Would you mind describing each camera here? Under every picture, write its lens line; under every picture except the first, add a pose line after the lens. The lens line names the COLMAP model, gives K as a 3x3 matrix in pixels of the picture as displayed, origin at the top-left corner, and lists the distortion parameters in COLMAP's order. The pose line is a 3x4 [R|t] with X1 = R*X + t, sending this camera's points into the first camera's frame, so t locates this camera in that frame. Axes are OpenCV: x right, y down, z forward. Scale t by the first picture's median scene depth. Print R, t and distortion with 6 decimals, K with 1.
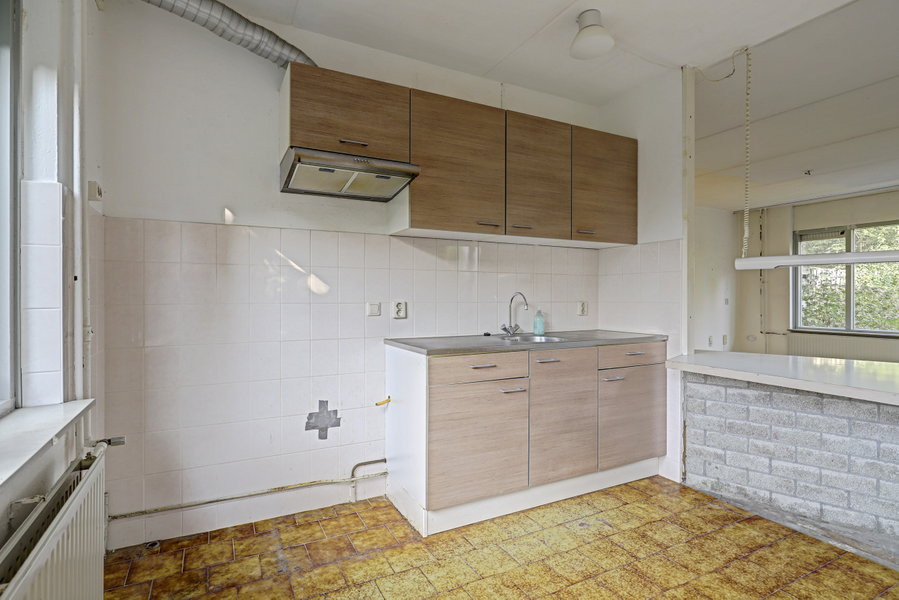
lens RADIAL K [[452.7, 0, 445.0], [0, 452.7, 298.2], [0, 0, 1]] dist [-0.006715, 0.001727]
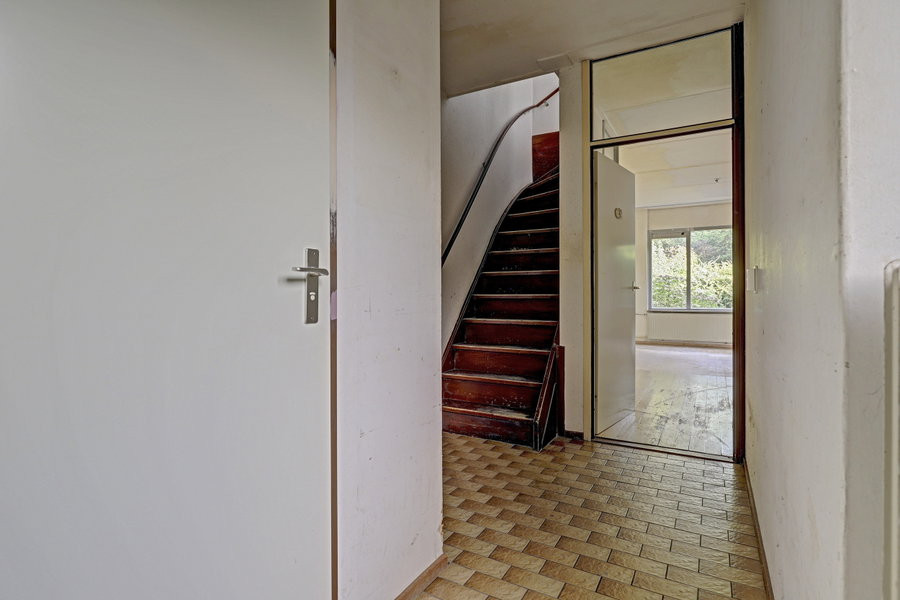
lens RADIAL K [[453.2, 0, 454.4], [0, 453.2, 294.3], [0, 0, 1]] dist [-0.006715, 0.001727]
pose [[0.835868, -0.007918, 0.548873, -0.348120], [0.008162, 0.999965, 0.001995, 0.018946], [-0.548870, 0.002812, 0.835903, 0.263645]]
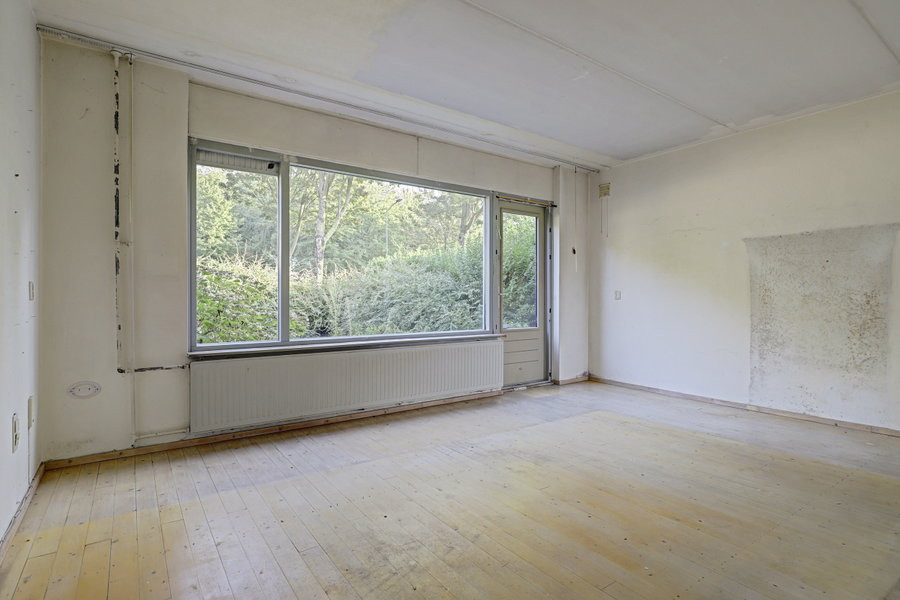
lens RADIAL K [[453.2, 0, 446.1], [0, 453.2, 299.3], [0, 0, 1]] dist [-0.006715, 0.001727]
pose [[-0.139376, -0.002980, 0.990235, 0.290505], [0.003502, 0.999988, 0.003502, 0.014147], [-0.990233, 0.003956, -0.139364, 0.815837]]
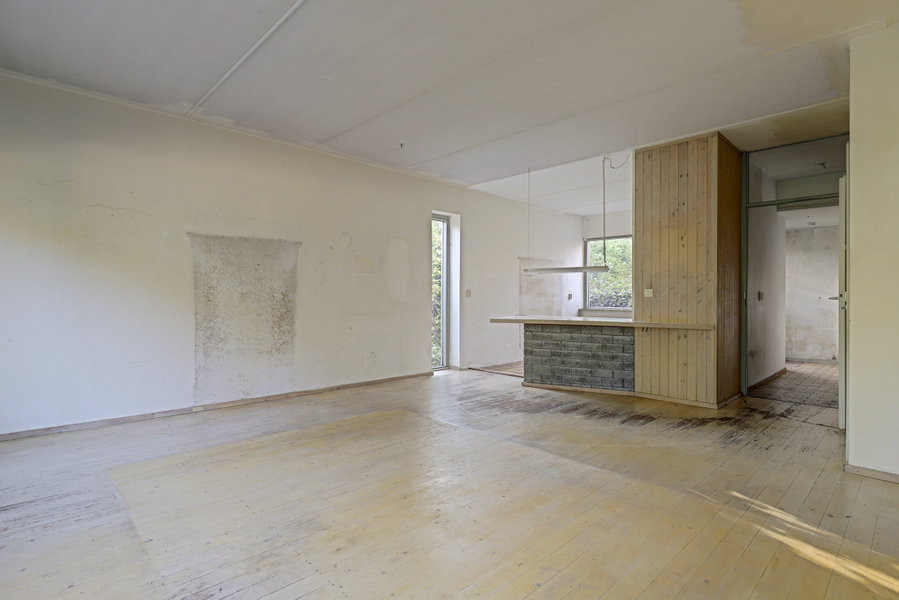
lens RADIAL K [[452.7, 0, 445.3], [0, 452.7, 295.6], [0, 0, 1]] dist [-0.006715, 0.001727]
pose [[-0.957765, -0.006201, -0.287485, 0.684861], [-0.006763, 0.999977, 0.000960, 0.013563], [0.287472, 0.002863, -0.957785, 0.975671]]
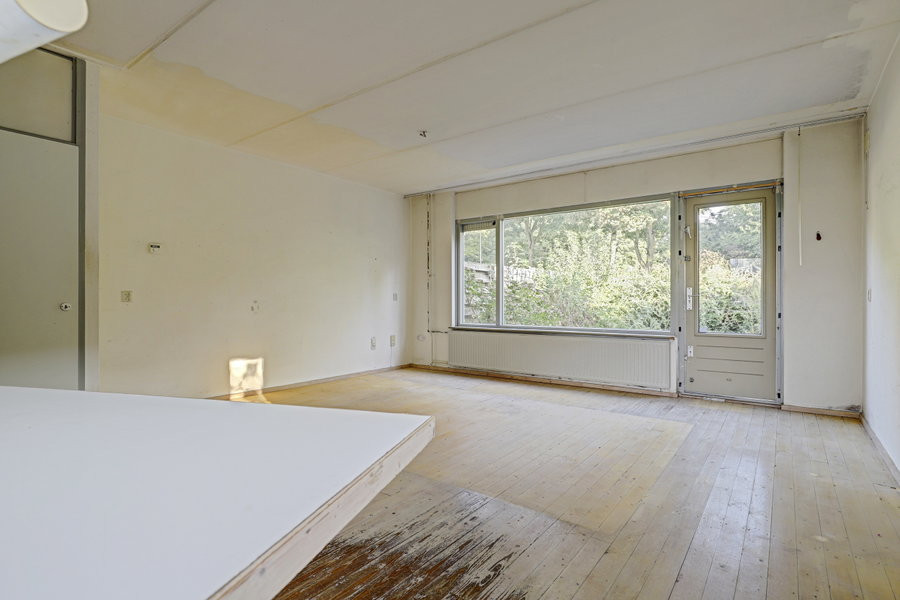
lens RADIAL K [[453.2, 0, 449.1], [0, 453.2, 300.4], [0, 0, 1]] dist [-0.006715, 0.001727]
pose [[0.896157, -0.000296, 0.443737, 0.354097], [0.001207, 0.999998, -0.001772, 0.016720], [-0.443736, 0.002123, 0.896155, 0.181468]]
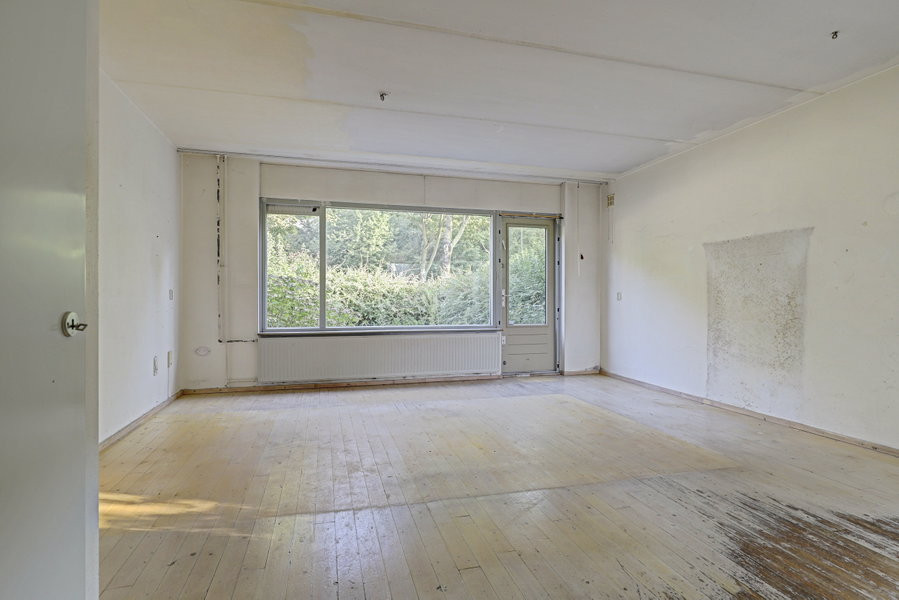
lens RADIAL K [[452.7, 0, 446.8], [0, 452.7, 299.3], [0, 0, 1]] dist [-0.006715, 0.001727]
pose [[0.205486, -0.002166, 0.978658, 0.125844], [0.002364, 0.999996, 0.001717, 0.014359], [-0.978657, 0.001961, 0.205490, 0.564512]]
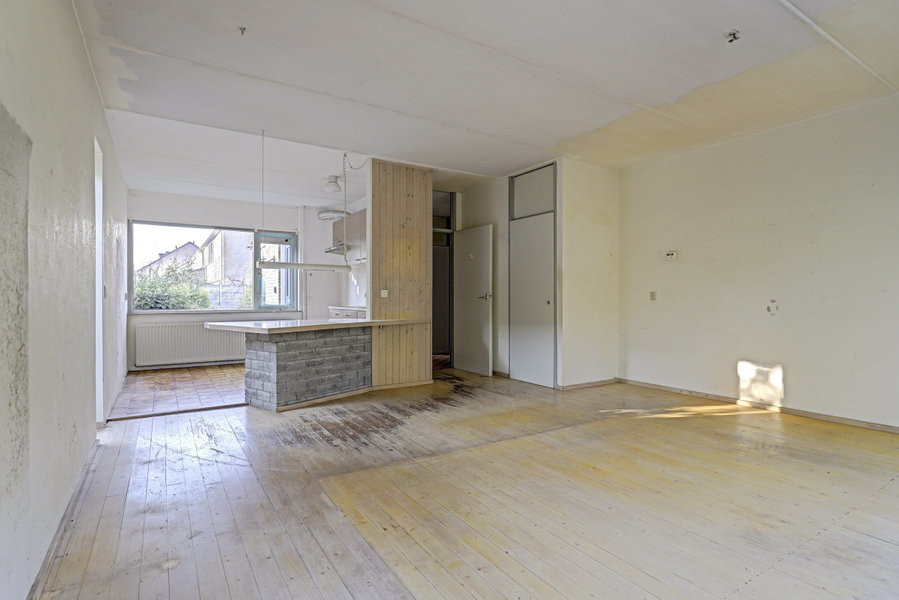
lens RADIAL K [[452.7, 0, 444.2], [0, 452.7, 299.8], [0, 0, 1]] dist [-0.006715, 0.001727]
pose [[0.089903, 0.004327, -0.995941, 0.943316], [-0.004059, 0.999984, 0.003978, 0.014913], [0.995942, 0.003685, 0.089919, 0.457570]]
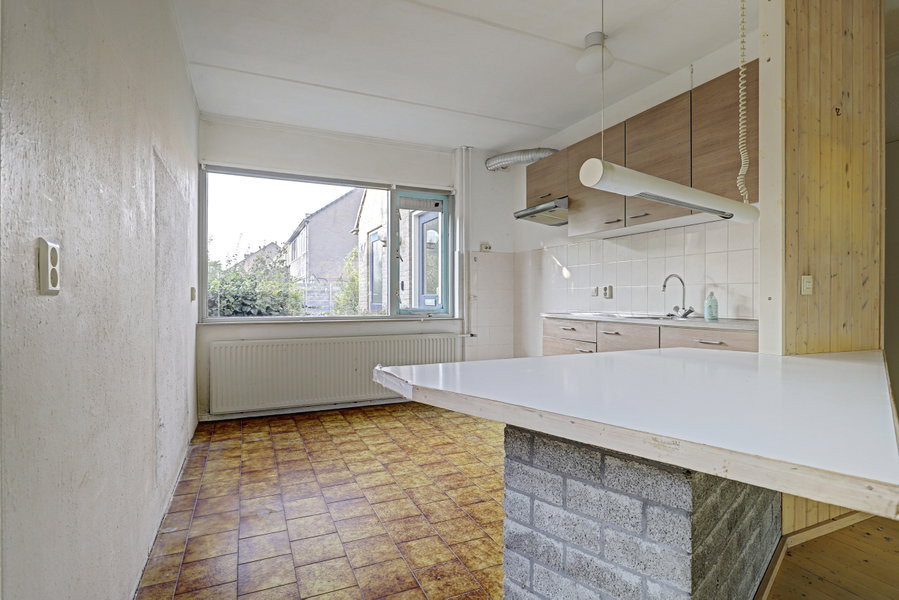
lens RADIAL K [[452.7, 0, 443.6], [0, 452.7, 299.0], [0, 0, 1]] dist [-0.006715, 0.001727]
pose [[-0.057618, 0.003818, -0.998331, 0.494731], [-0.005239, 0.999978, 0.004127, 0.016498], [0.998325, 0.005468, -0.057597, 0.223686]]
